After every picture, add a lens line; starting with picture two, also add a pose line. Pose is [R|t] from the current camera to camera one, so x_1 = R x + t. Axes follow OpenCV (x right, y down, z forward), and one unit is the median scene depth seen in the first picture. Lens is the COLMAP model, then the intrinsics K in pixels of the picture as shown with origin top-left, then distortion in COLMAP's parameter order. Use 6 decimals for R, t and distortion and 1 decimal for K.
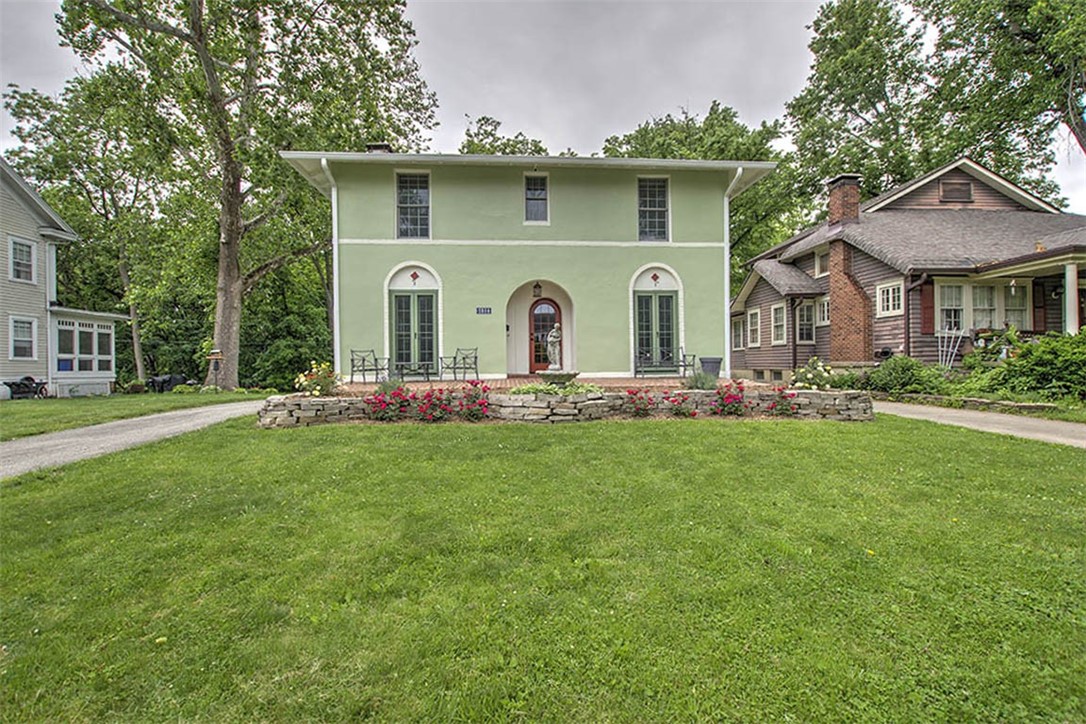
lens RADIAL K [[479.8, 0, 544.4], [0, 479.8, 362.2], [0, 0, 1]] dist [0.005099, -0.001210]
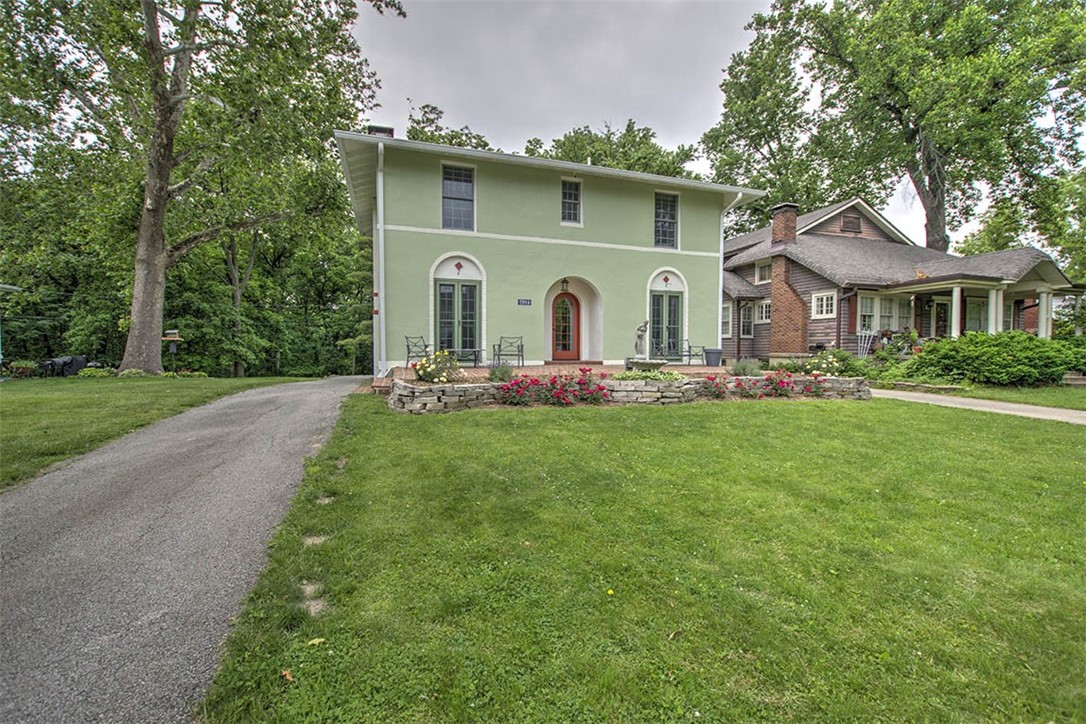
lens RADIAL K [[444.7, 0, 567.7], [0, 444.7, 361.6], [0, 0, 1]] dist [0.004833, -0.000472]
pose [[0.970668, 0.008600, 0.240268, -0.210056], [-0.015964, 0.999460, 0.028720, -0.002896], [-0.239892, -0.031713, 0.970282, -0.000059]]
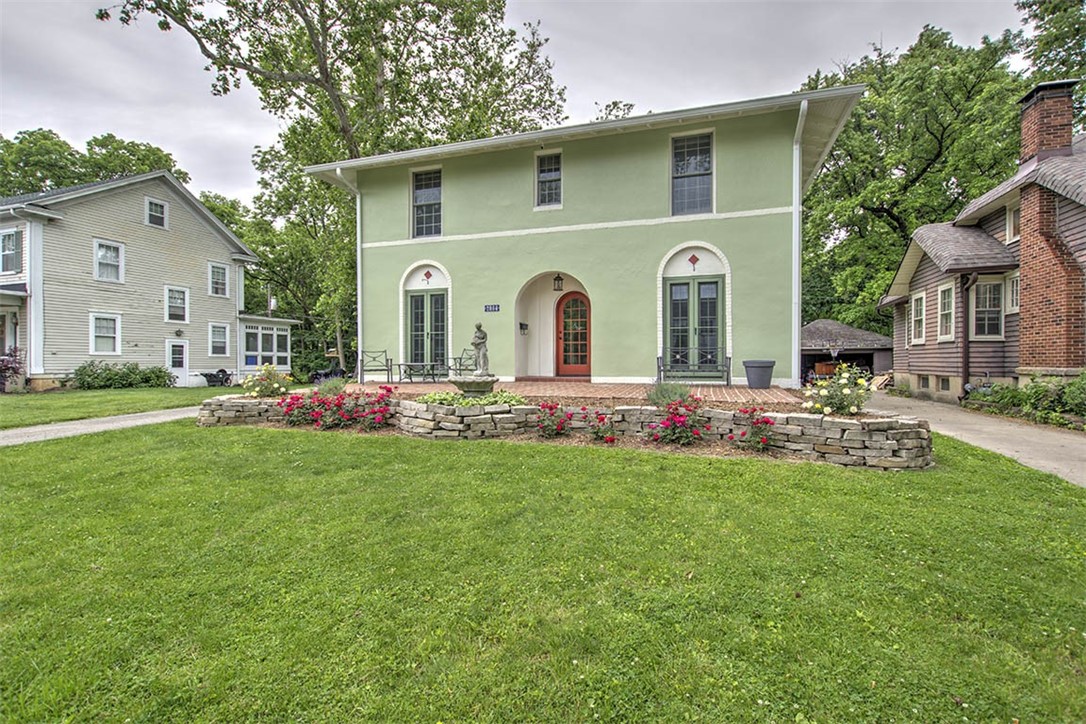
lens RADIAL K [[485.4, 0, 515.5], [0, 485.4, 364.5], [0, 0, 1]] dist [0.000295, -0.000720]
pose [[0.927251, 0.011635, -0.374259, 0.209684], [-0.006964, 0.999880, 0.013831, -0.008630], [0.374375, -0.010219, 0.927221, 0.109872]]
